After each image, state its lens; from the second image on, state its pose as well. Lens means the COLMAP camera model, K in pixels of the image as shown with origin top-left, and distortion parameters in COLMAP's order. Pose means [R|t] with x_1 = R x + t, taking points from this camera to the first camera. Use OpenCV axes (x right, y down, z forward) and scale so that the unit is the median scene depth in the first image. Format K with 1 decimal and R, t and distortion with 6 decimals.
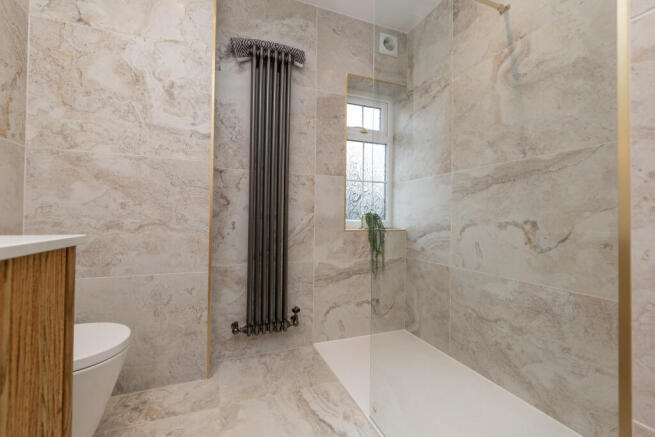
lens RADIAL K [[282.5, 0, 330.8], [0, 282.5, 214.7], [0, 0, 1]] dist [0.000380, -0.000821]
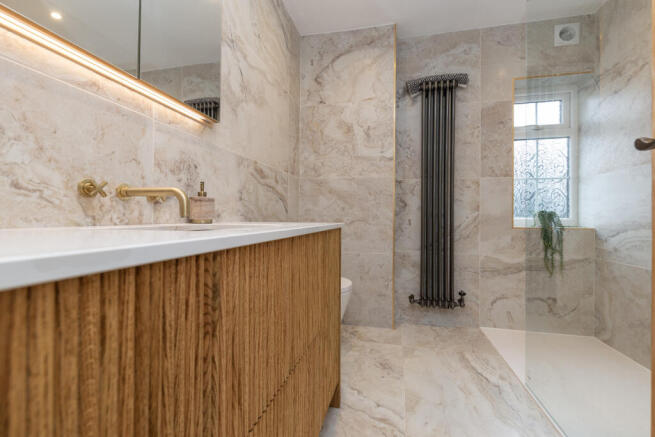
lens RADIAL K [[282.5, 0, 331.2], [0, 282.5, 215.4], [0, 0, 1]] dist [0.000380, -0.000821]
pose [[0.826121, -0.009900, -0.563406, 0.095825], [0.009765, 0.999947, -0.003251, 0.007548], [0.563408, -0.002816, 0.826174, -0.293798]]
